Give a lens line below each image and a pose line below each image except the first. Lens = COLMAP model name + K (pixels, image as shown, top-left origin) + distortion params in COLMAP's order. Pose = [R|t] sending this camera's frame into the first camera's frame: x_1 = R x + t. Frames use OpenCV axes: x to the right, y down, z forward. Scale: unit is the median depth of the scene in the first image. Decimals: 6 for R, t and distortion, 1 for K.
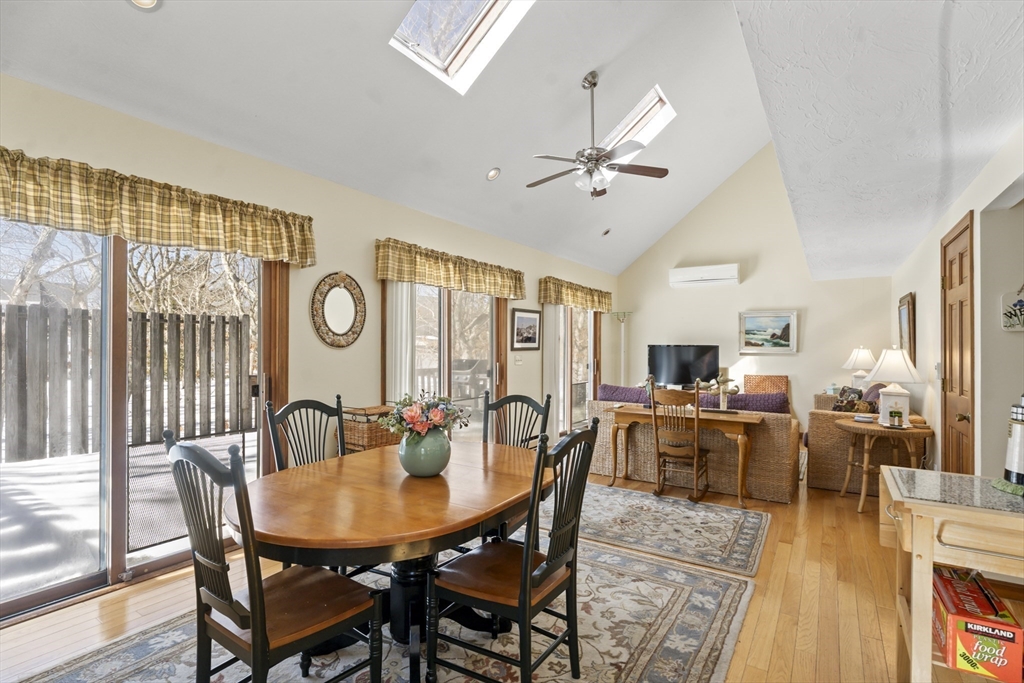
lens RADIAL K [[493.4, 0, 512.6], [0, 493.4, 347.0], [0, 0, 1]] dist [-0.000021, 0.000112]
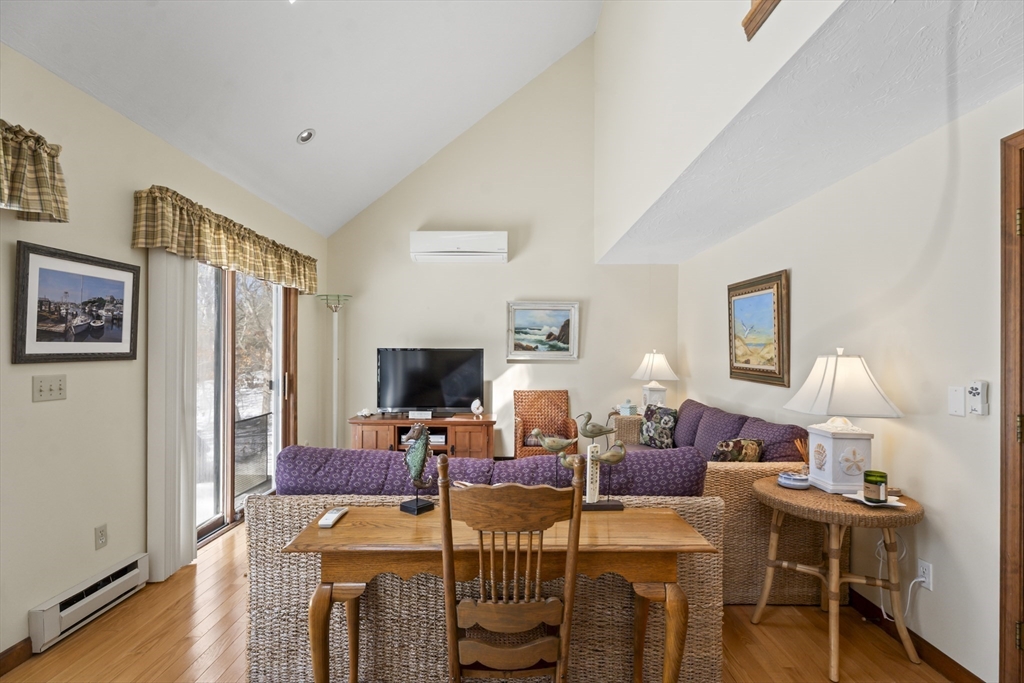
lens RADIAL K [[493.4, 0, 512.9], [0, 493.4, 349.4], [0, 0, 1]] dist [-0.000021, 0.000112]
pose [[0.840514, 0.001007, 0.541790, 0.087784], [0.000954, 0.999994, -0.003339, -0.000556], [-0.541790, 0.003323, 0.840508, 0.422373]]
